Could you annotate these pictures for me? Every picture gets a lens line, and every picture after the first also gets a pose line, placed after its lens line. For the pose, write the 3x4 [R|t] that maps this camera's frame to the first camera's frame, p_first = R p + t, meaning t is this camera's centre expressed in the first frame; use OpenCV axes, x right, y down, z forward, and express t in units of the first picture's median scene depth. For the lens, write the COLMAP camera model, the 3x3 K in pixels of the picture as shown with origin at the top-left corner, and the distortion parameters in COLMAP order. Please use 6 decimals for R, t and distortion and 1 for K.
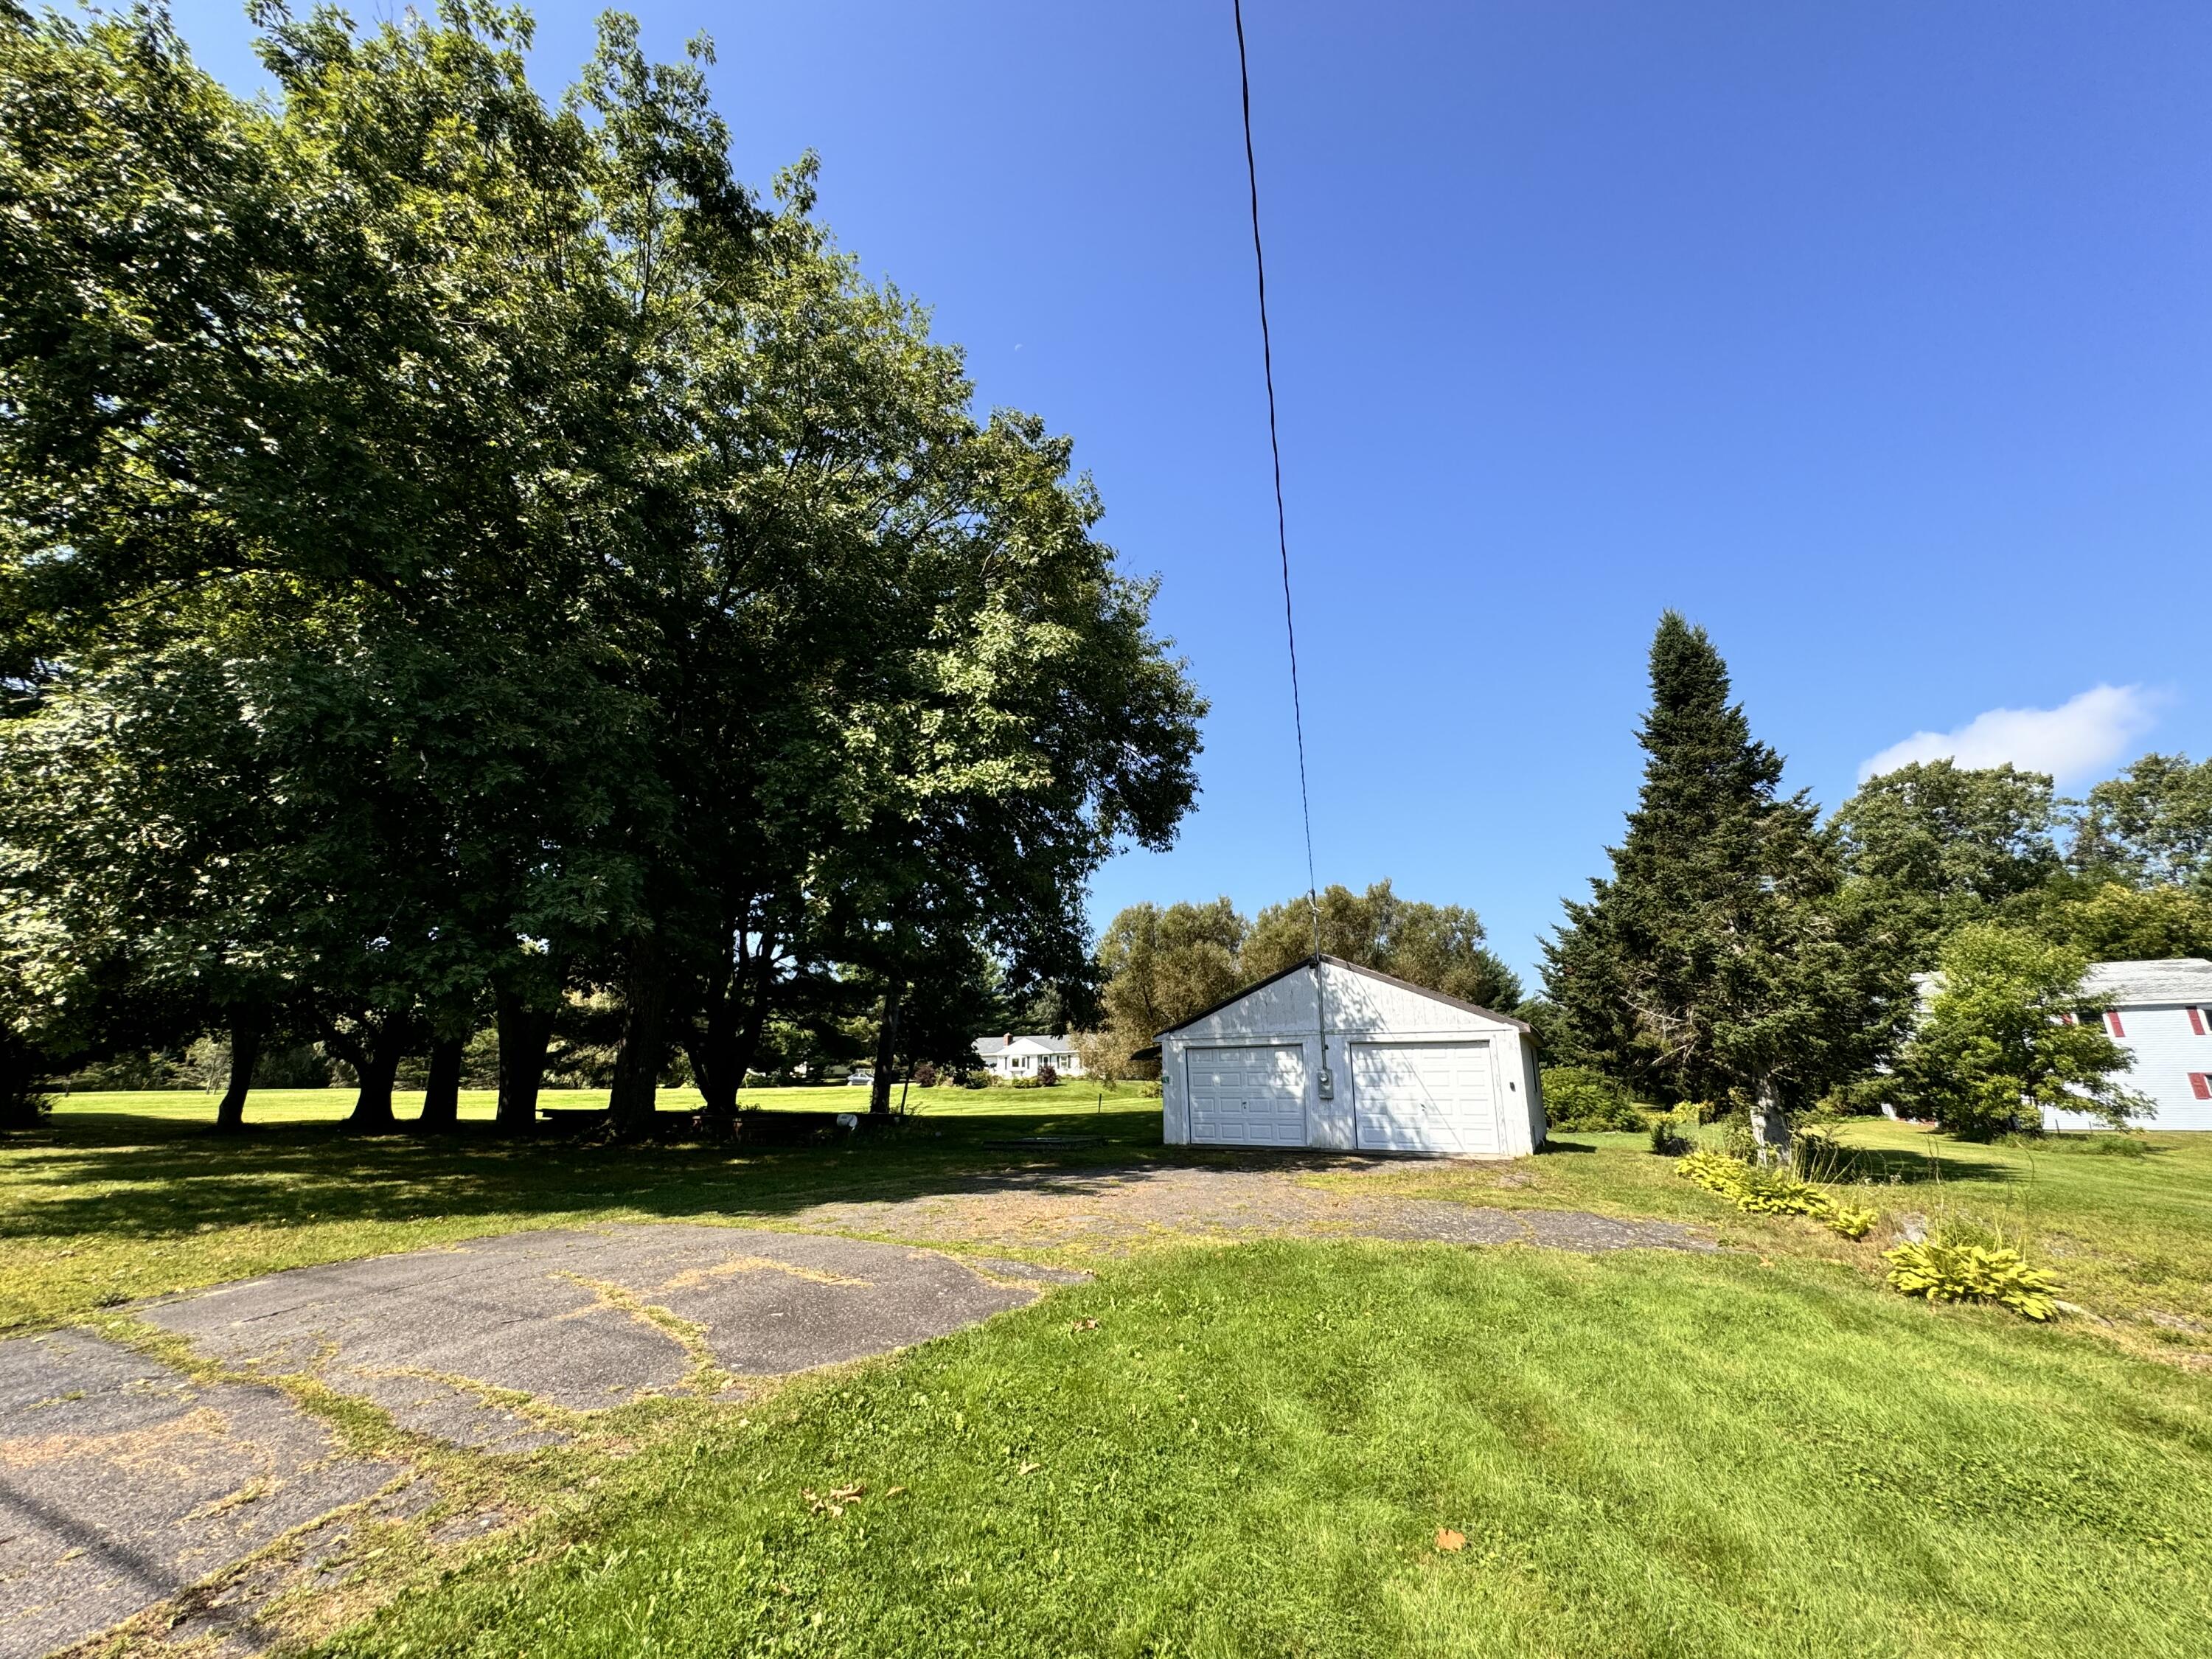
lens RADIAL K [[902.8, 0, 1106.0], [0, 902.8, 829.5], [0, 0, 1]] dist [0.000296, 0.000446]
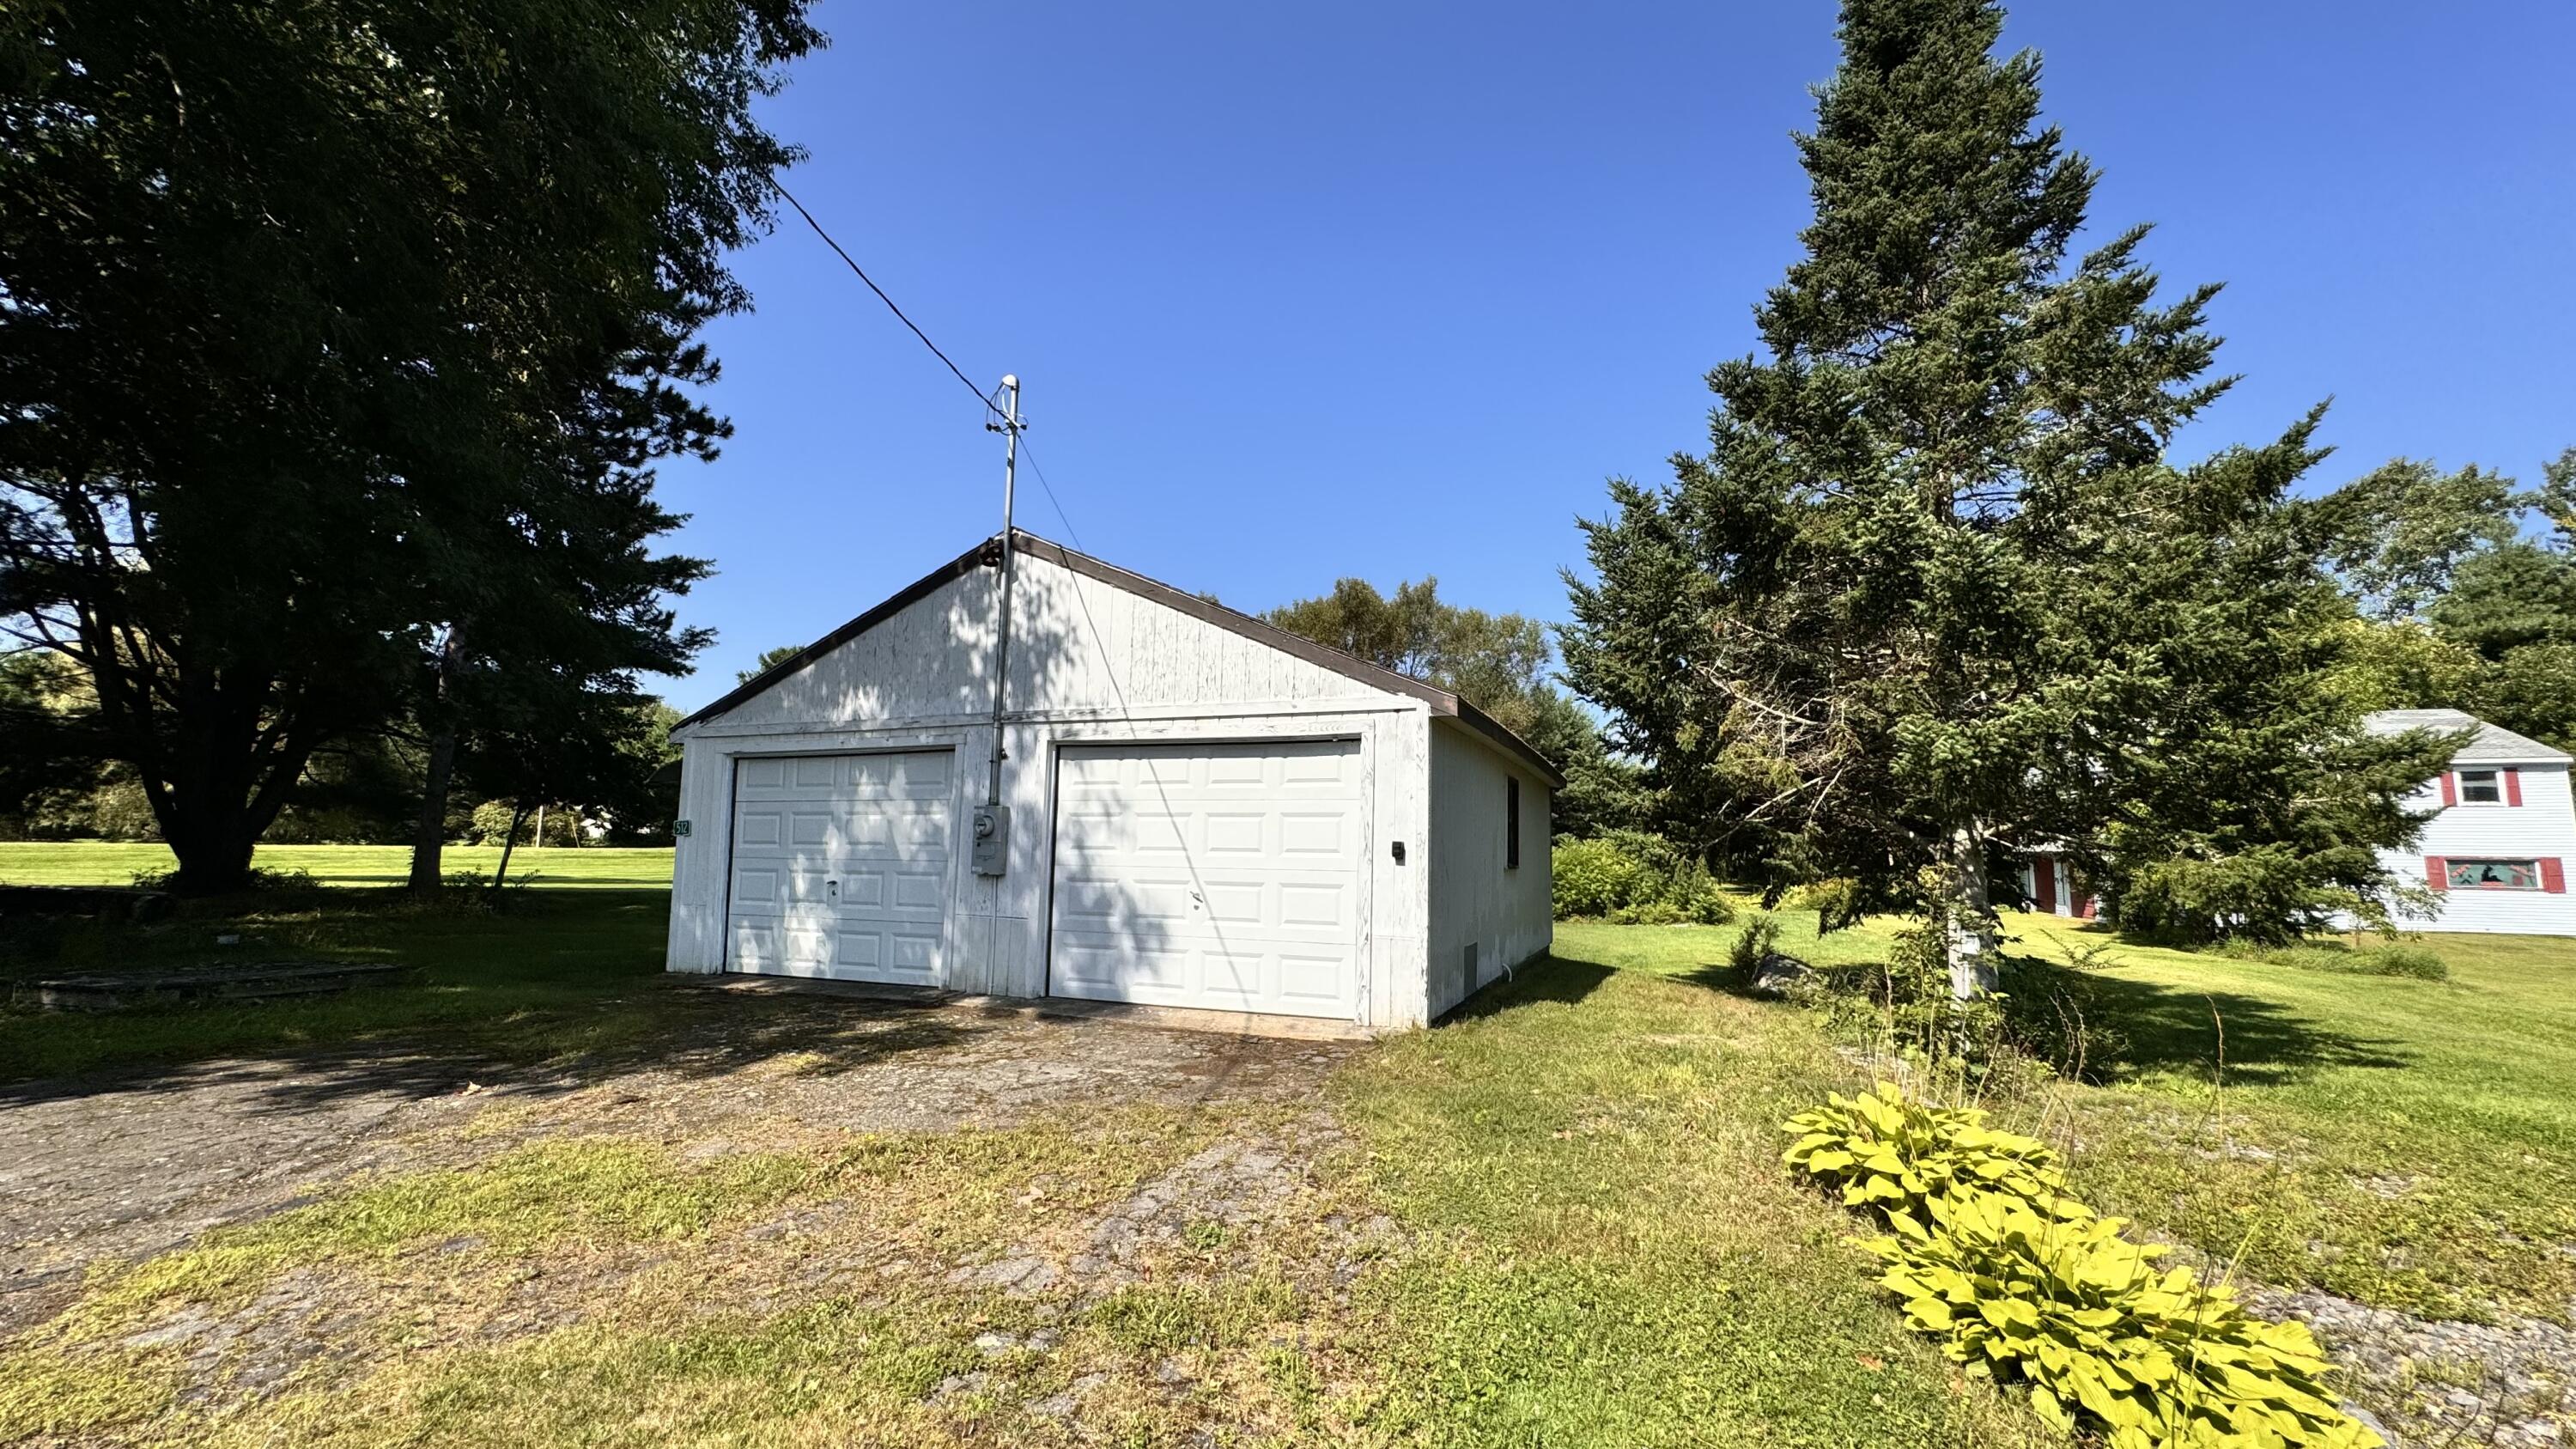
lens RADIAL K [[1058.8, 0, 1288.0], [0, 1058.8, 724.5], [0, 0, 1]] dist [0.000820, -0.000075]
pose [[0.992345, 0.031531, 0.119399, 0.287253], [-0.049488, 0.987362, 0.150554, 0.136942], [-0.113143, -0.155311, 0.981365, 0.473664]]
